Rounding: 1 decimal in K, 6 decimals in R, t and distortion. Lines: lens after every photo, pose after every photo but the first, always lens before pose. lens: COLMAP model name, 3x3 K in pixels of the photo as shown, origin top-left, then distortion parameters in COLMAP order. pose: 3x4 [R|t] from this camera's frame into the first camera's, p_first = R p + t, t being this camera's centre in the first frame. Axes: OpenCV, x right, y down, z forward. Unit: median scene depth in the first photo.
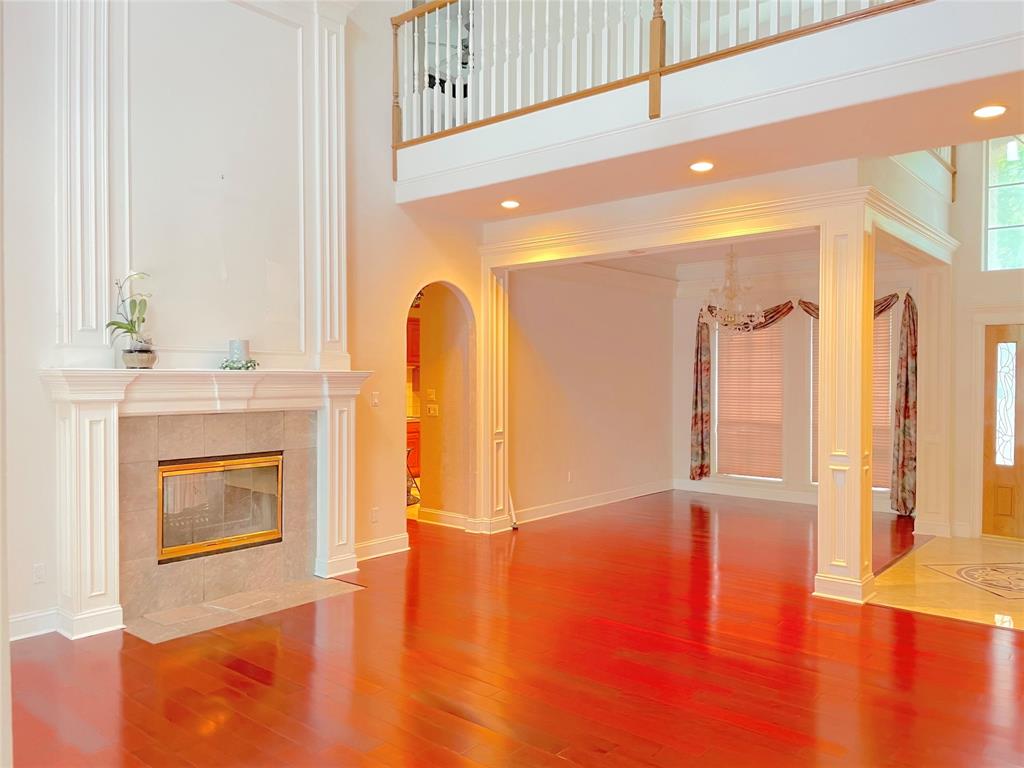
lens RADIAL K [[759.5, 0, 512.0], [0, 759.5, 384.0], [0, 0, 1]] dist [0.001945, -0.000061]
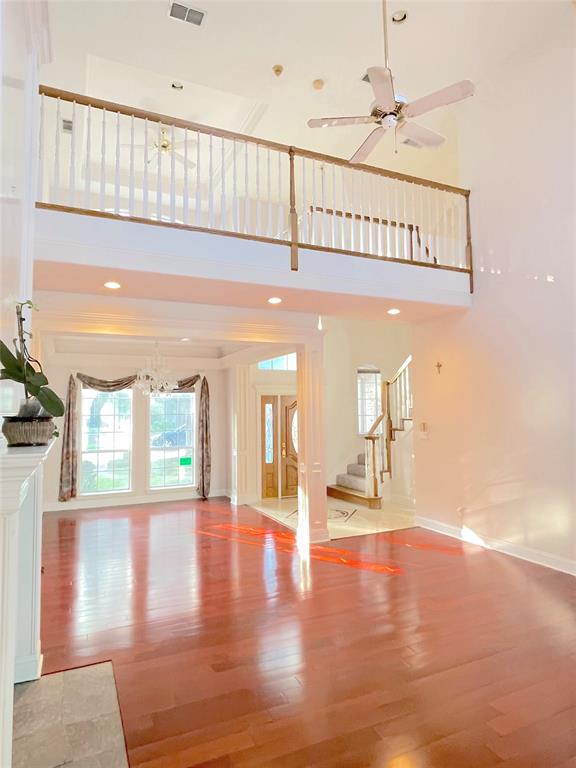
lens RADIAL K [[468.6, 0, 288.0], [0, 468.6, 384.0], [0, 0, 1]] dist [0.002142, 0.000642]
pose [[0.426742, 0.045956, 0.903205, -0.417840], [0.024324, 0.997763, -0.062260, -0.023193], [-0.904046, 0.048539, 0.424670, 0.339201]]
